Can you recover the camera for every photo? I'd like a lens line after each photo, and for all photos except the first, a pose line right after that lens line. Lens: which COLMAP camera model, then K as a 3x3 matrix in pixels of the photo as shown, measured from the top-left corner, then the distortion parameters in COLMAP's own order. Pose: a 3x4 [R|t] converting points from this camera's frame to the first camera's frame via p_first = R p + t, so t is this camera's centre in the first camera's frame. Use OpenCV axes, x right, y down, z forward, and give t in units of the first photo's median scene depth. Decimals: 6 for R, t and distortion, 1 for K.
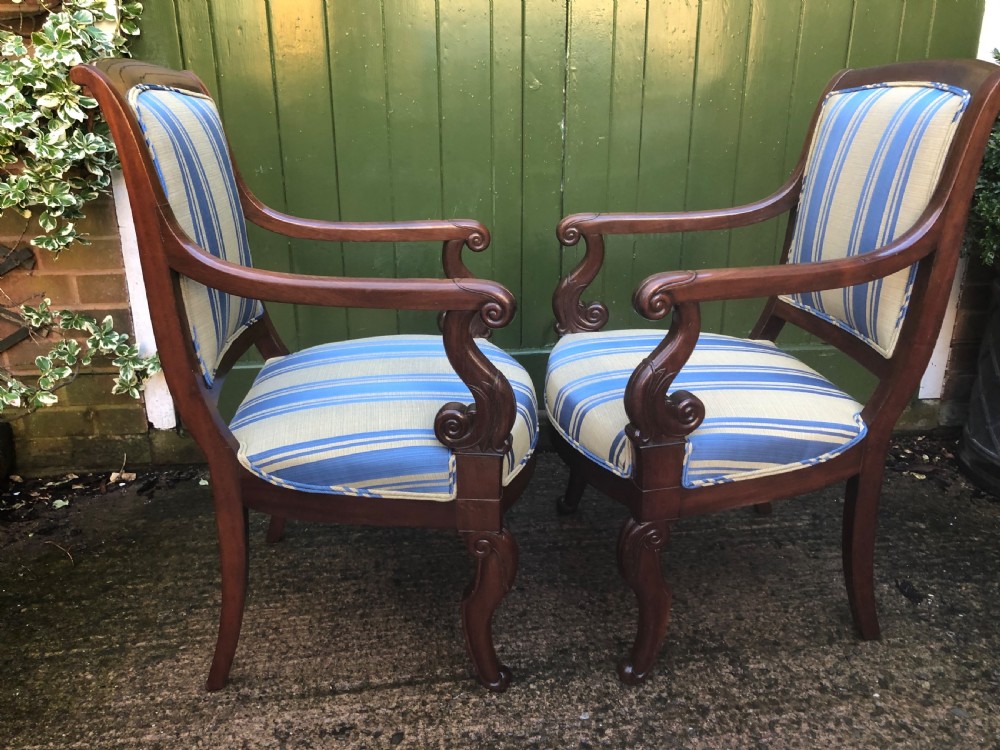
lens RADIAL K [[862.0, 0, 496.1], [0, 862.0, 364.4], [0, 0, 1]] dist [0.001598, 0.041196]
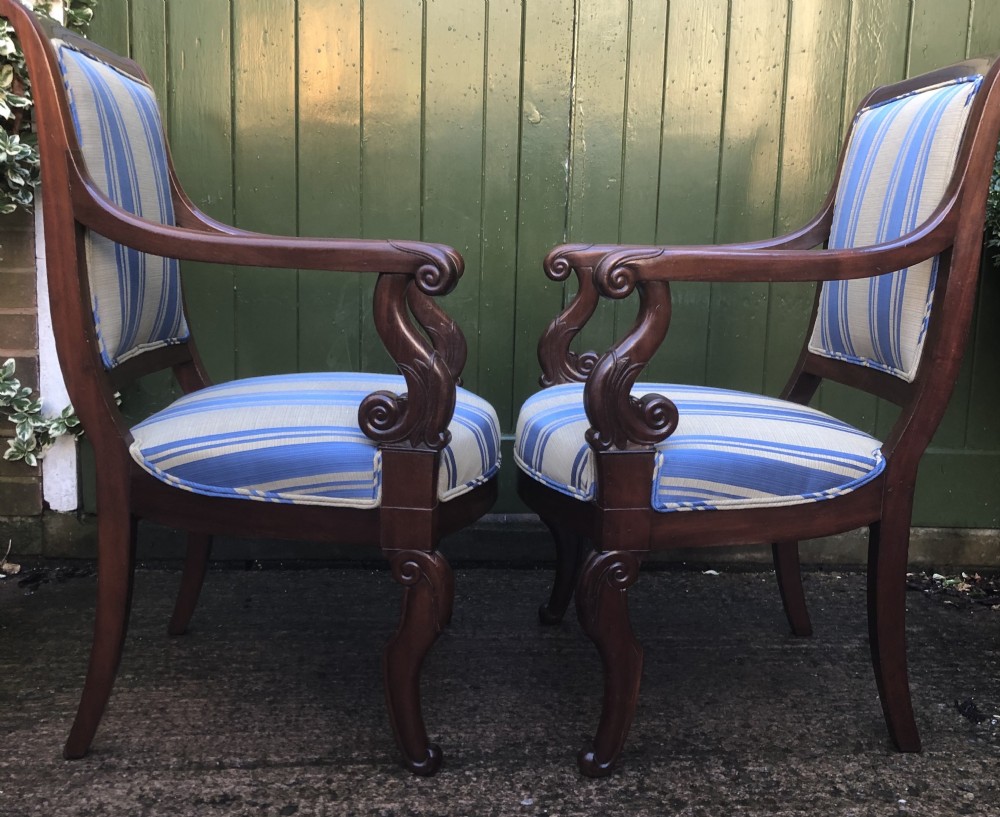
lens RADIAL K [[1174.4, 0, 517.9], [0, 1174.4, 398.7], [0, 0, 1]] dist [0.014835, 0.010468]
pose [[0.998524, 0.038885, -0.037926, 0.105366], [-0.045408, 0.980740, -0.189967, 0.218538], [0.029809, 0.191408, 0.981058, -0.116265]]
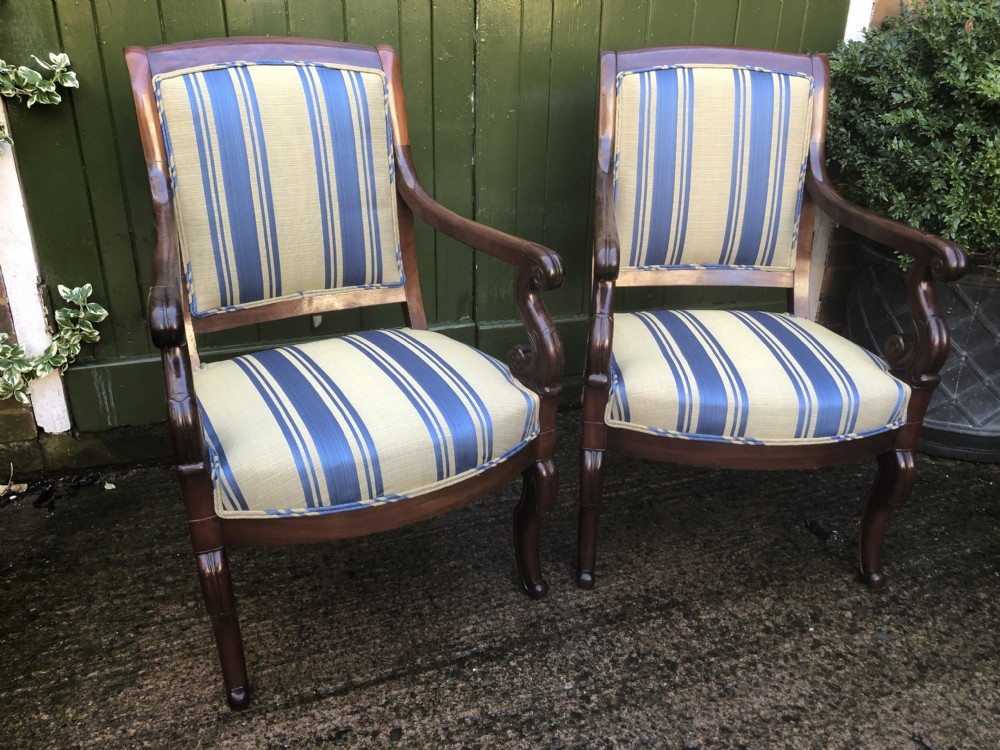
lens RADIAL K [[861.3, 0, 501.1], [0, 861.3, 367.3], [0, 0, 1]] dist [0.009766, 0.026985]
pose [[0.975655, -0.064125, 0.209729, -0.152543], [0.048365, 0.995666, 0.079434, -0.060213], [-0.213914, -0.067357, 0.974528, 0.012583]]
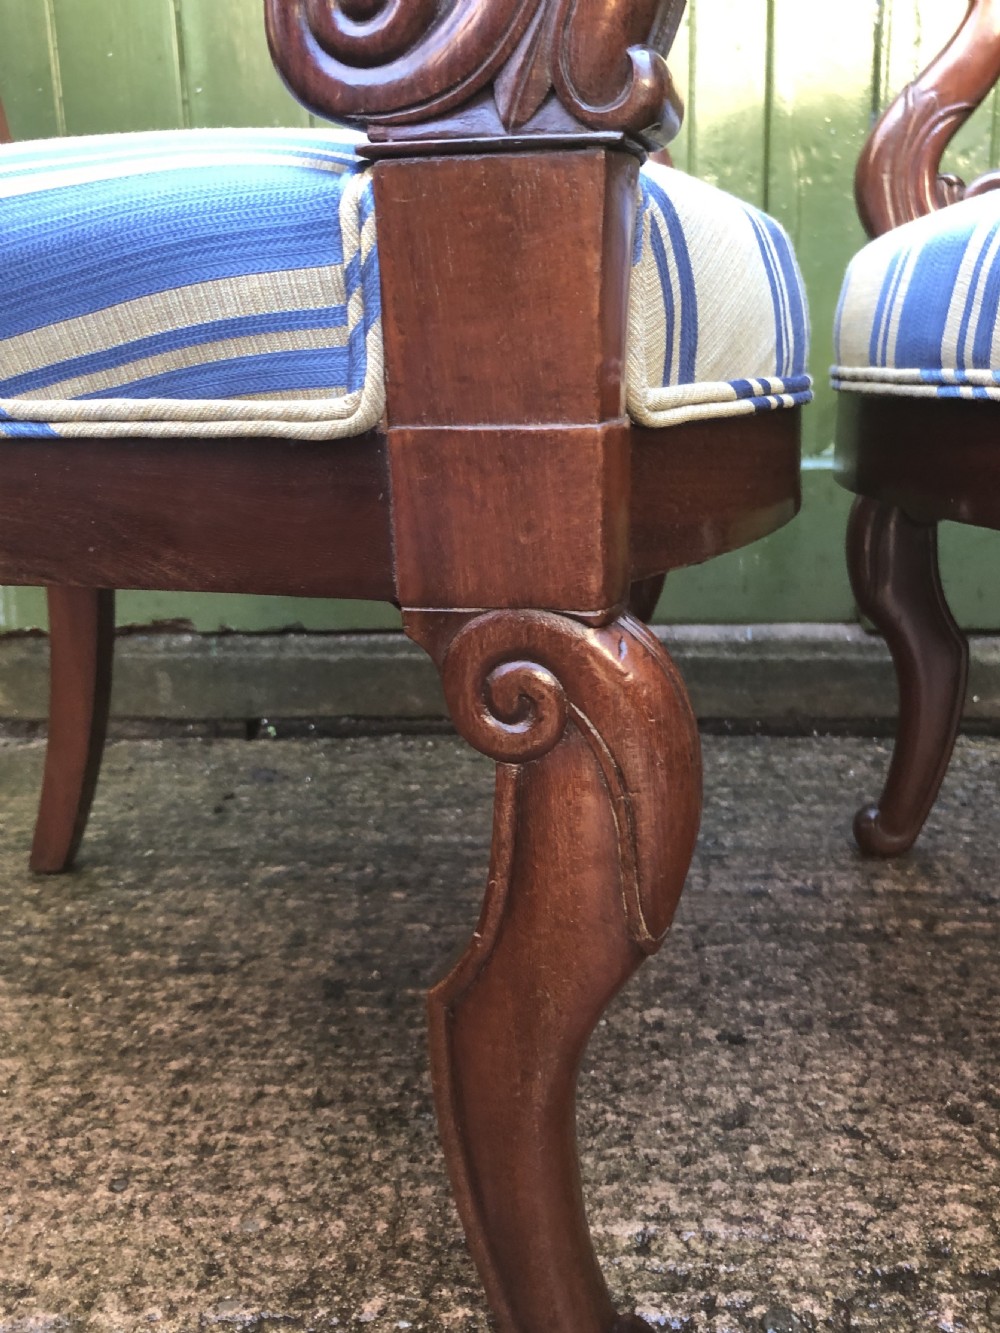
lens RADIAL K [[1257.1, 0, 509.8], [0, 1257.1, 666.4], [0, 0, 1]] dist [0.005780, 0.017905]
pose [[0.984142, 0.028415, -0.175089, 0.027198], [-0.048502, 0.992576, -0.111536, 0.200628], [0.170620, 0.118260, 0.978214, 0.597985]]
